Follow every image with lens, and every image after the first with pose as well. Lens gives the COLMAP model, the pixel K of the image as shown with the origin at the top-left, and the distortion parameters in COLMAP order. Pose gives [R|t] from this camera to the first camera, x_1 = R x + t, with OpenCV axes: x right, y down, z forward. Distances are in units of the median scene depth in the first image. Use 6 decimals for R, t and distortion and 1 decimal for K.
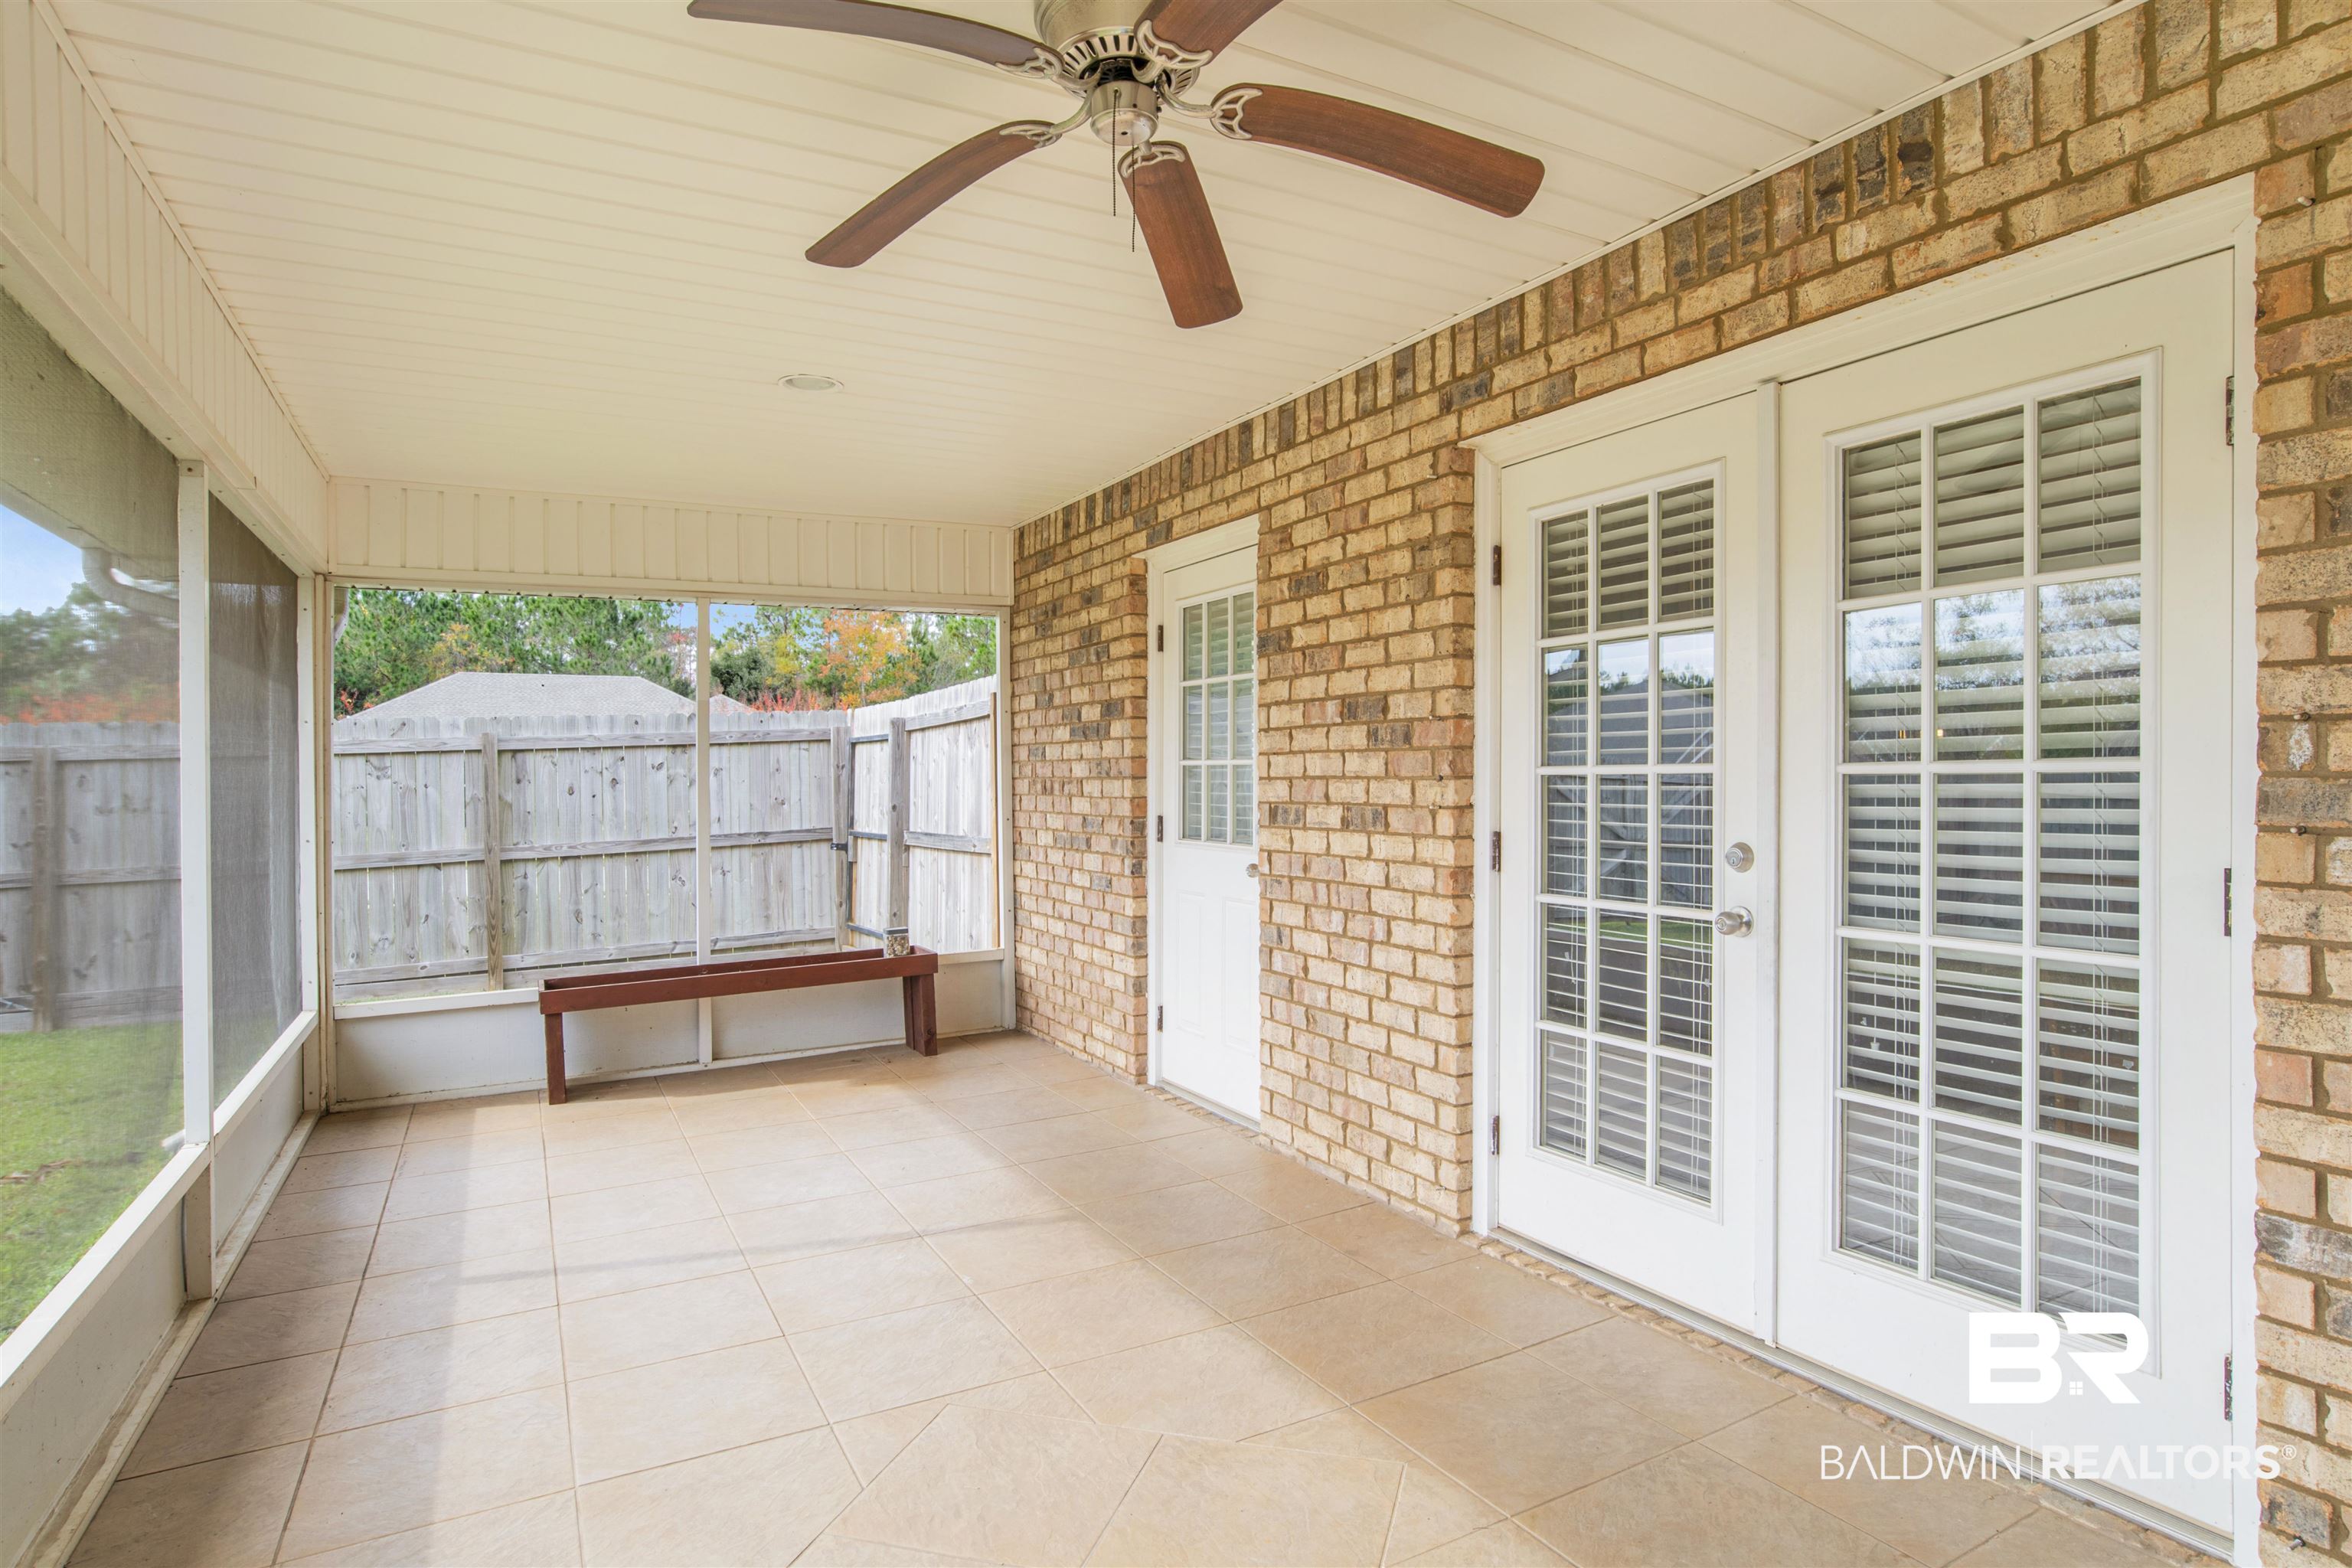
lens RADIAL K [[1242.5, 0, 1181.9], [0, 1242.5, 776.2], [0, 0, 1]] dist [-0.063601, 0.017888]
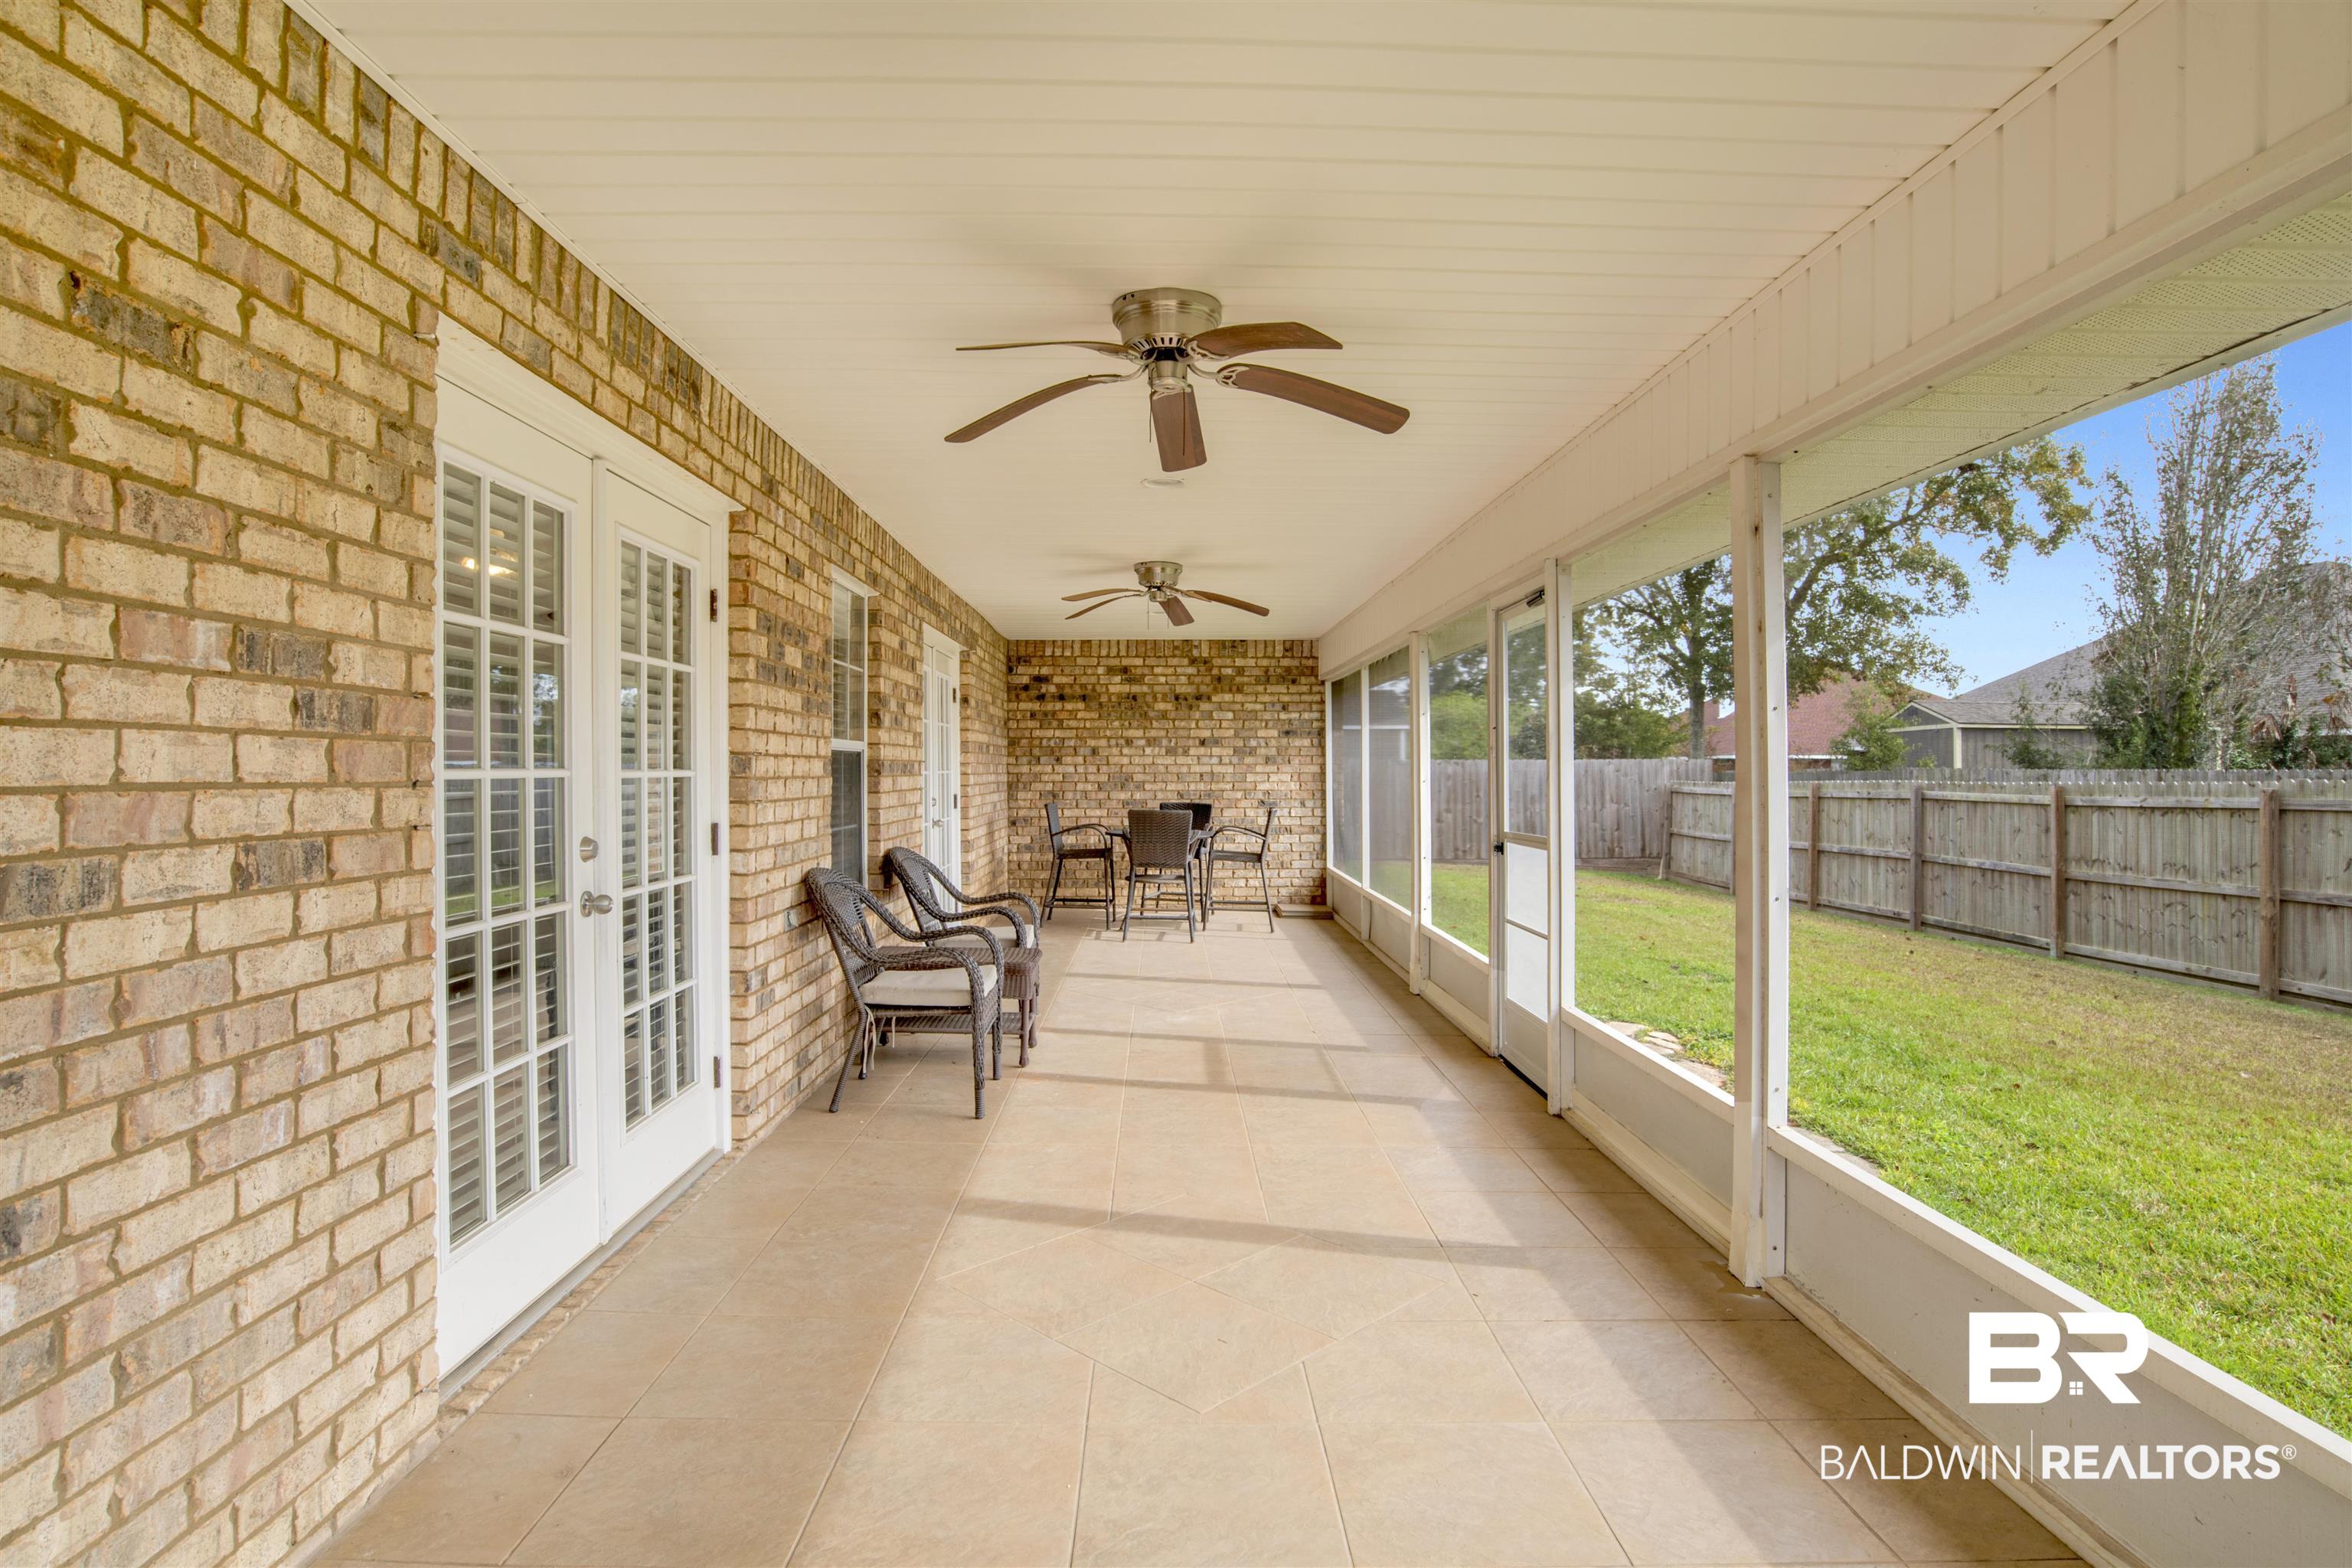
lens RADIAL K [[1242.5, 0, 1183.9], [0, 1242.5, 781.4], [0, 0, 1]] dist [-0.063601, 0.017888]
pose [[-0.888882, 0.006626, 0.458088, -0.427149], [0.009987, 0.999938, 0.004915, 0.000755], [-0.458027, 0.008944, -0.888894, 1.286356]]
